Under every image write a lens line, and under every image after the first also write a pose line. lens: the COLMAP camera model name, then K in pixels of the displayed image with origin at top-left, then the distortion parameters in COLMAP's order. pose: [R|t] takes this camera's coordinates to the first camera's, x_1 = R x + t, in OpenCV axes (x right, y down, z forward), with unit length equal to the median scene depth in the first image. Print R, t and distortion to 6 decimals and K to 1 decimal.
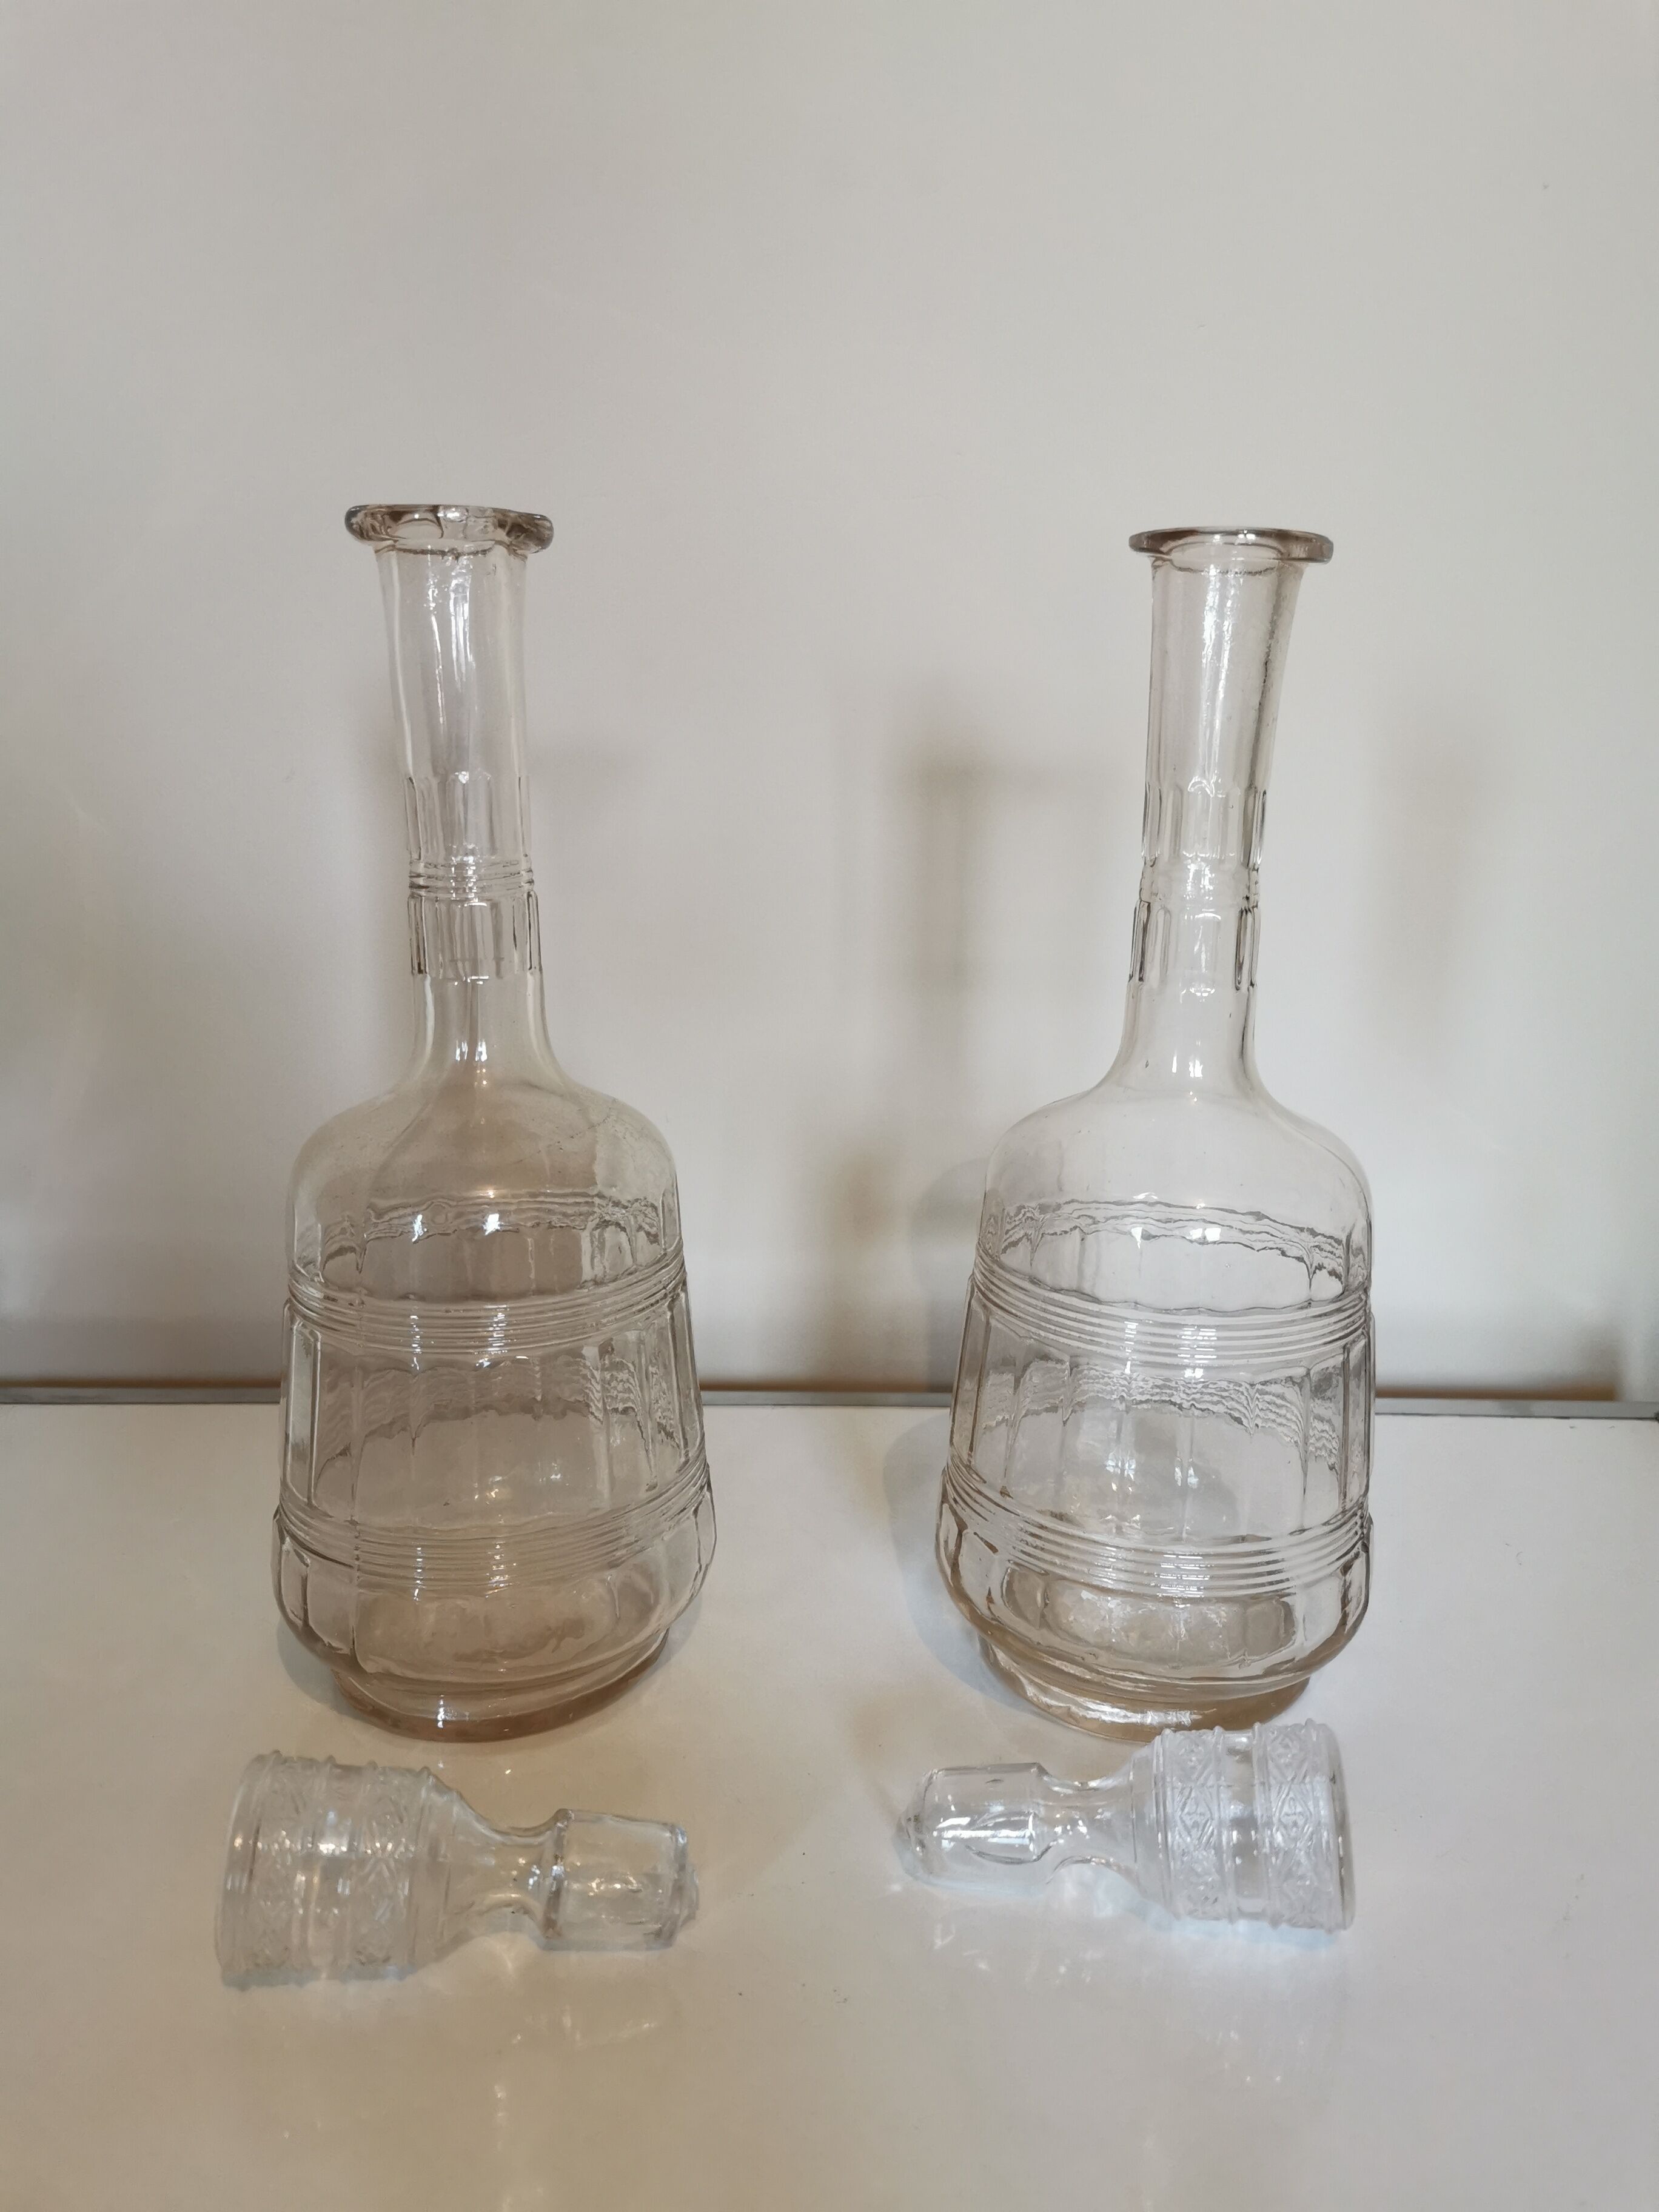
lens RADIAL K [[1728.0, 0, 808.9], [0, 1728.0, 1124.1], [0, 0, 1]] dist [-0.025411, -0.038417]
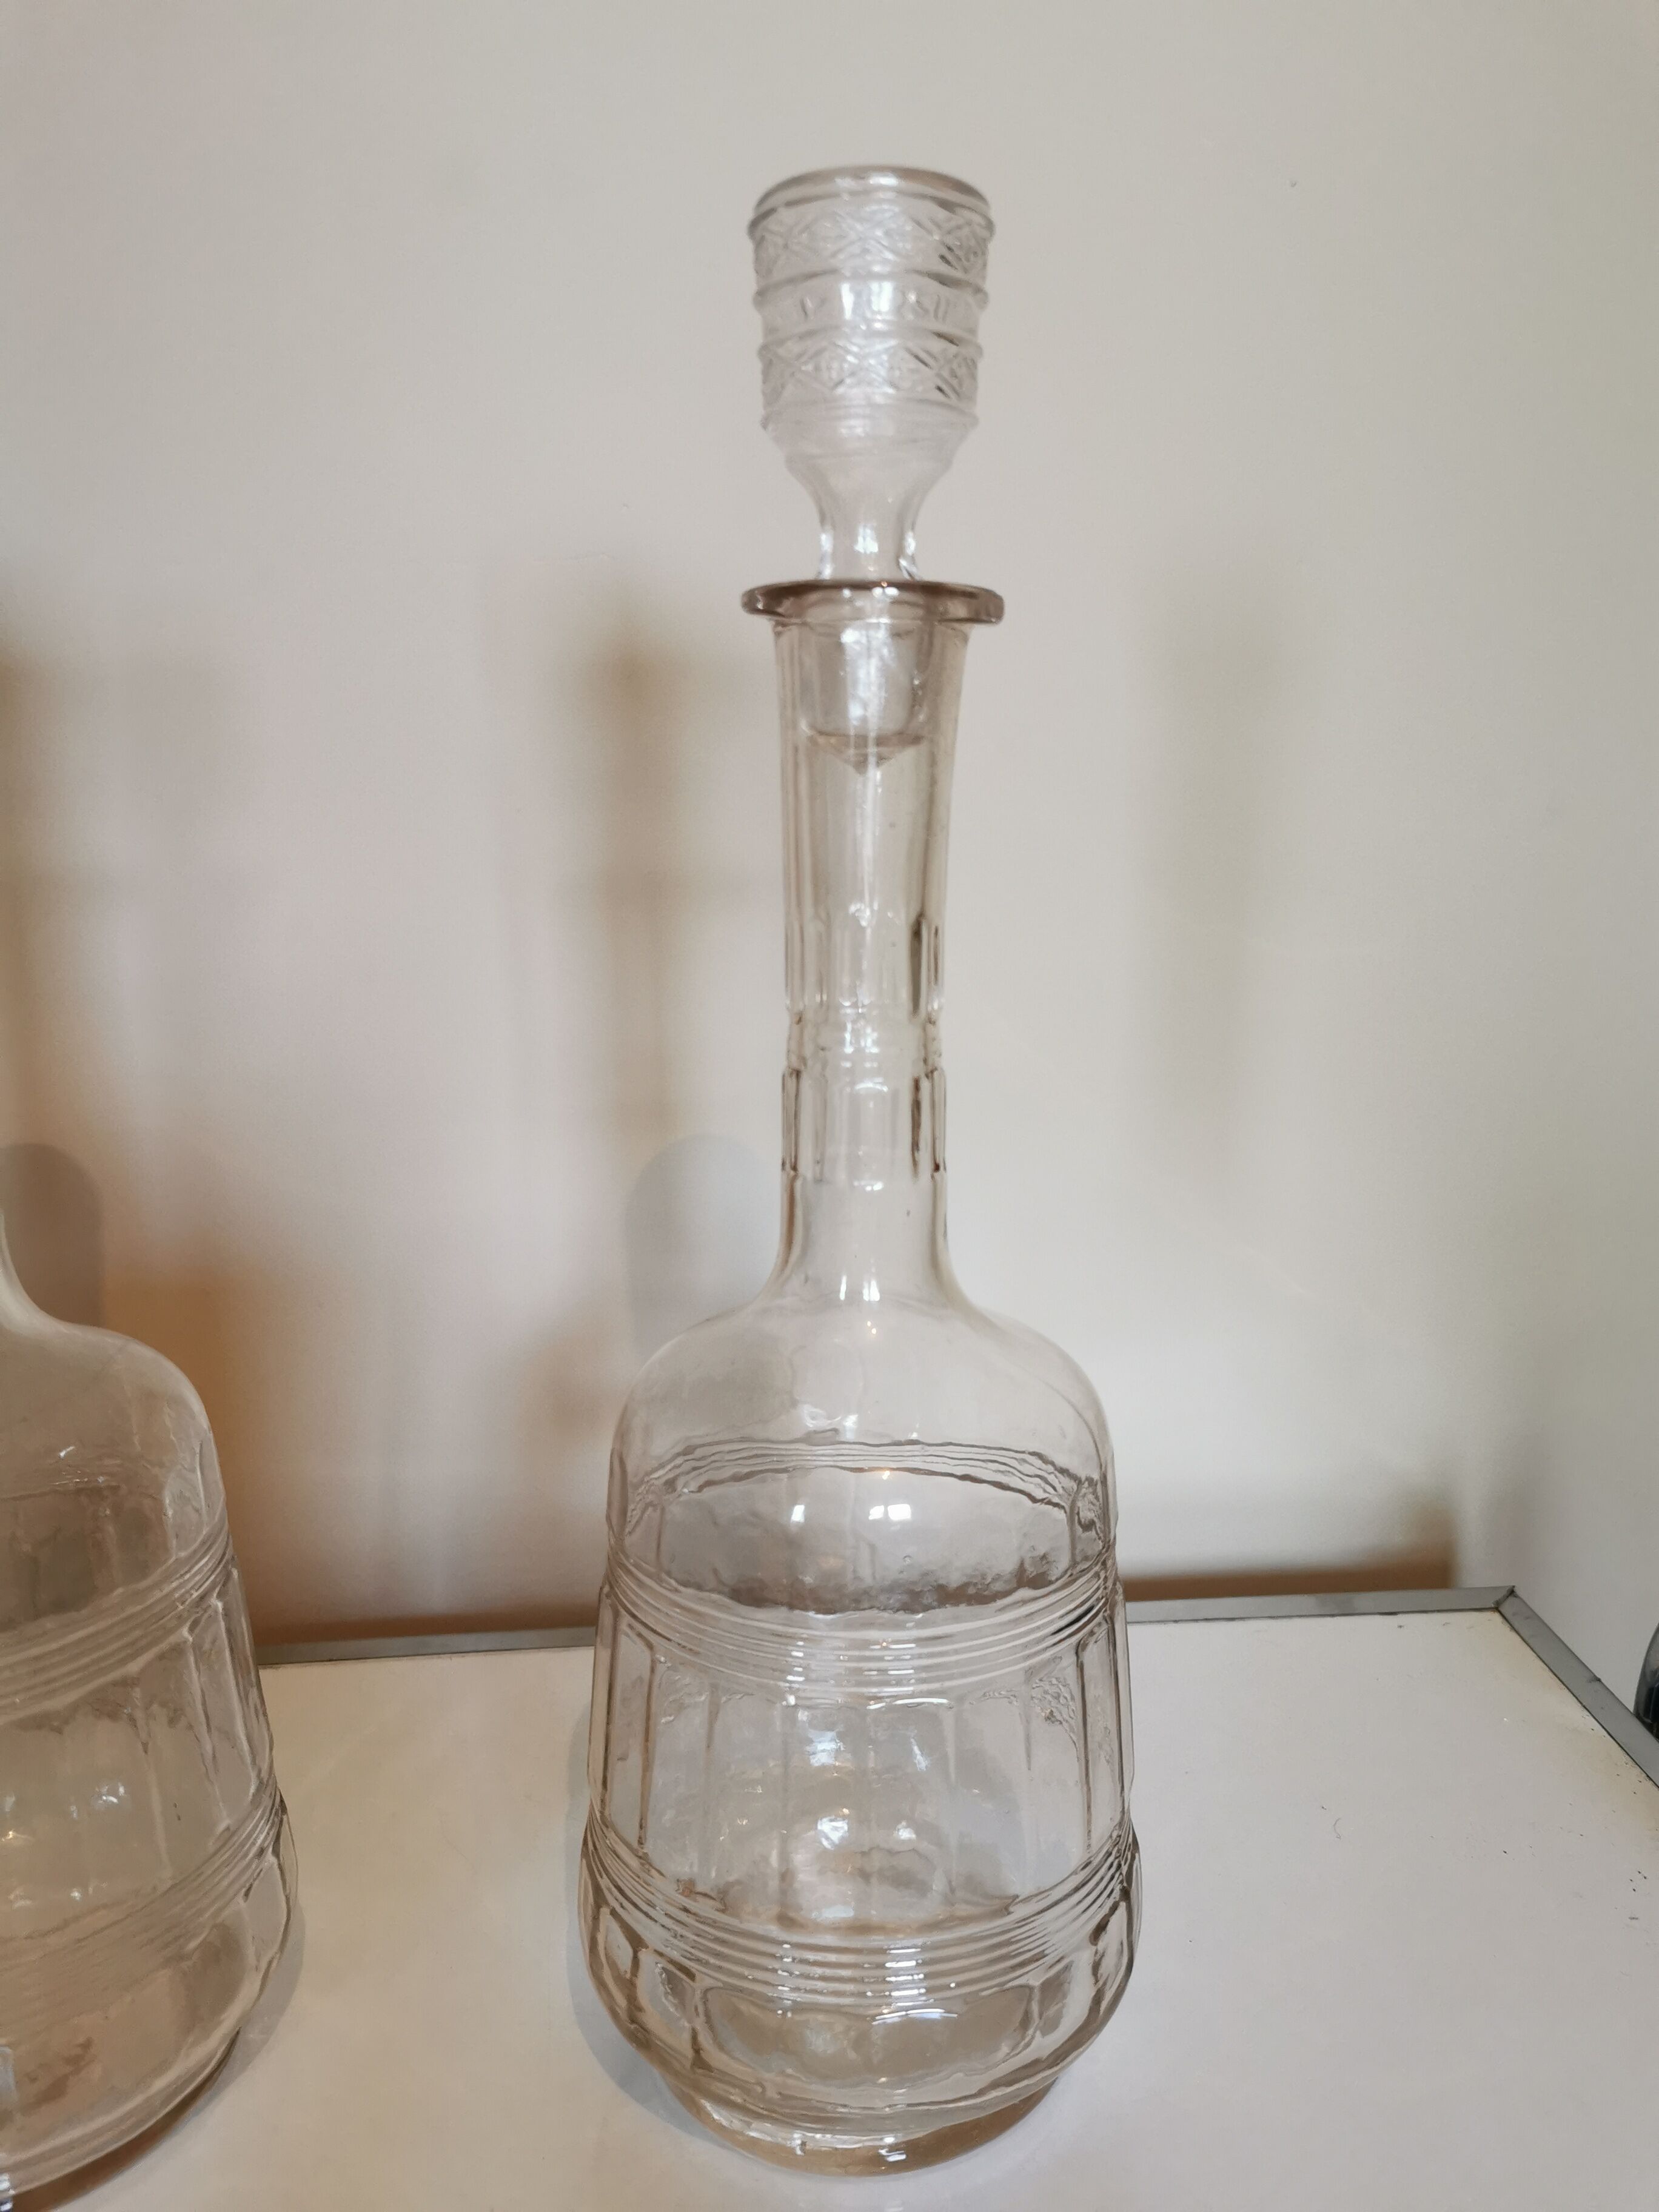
lens RADIAL K [[1728.0, 0, 831.9], [0, 1728.0, 1096.0], [0, 0, 1]] dist [-0.025411, -0.038417]
pose [[0.995307, -0.036330, 0.089684, 0.141801], [0.040870, 0.997946, -0.049320, -0.077812], [-0.087708, 0.052754, 0.994748, 0.239926]]
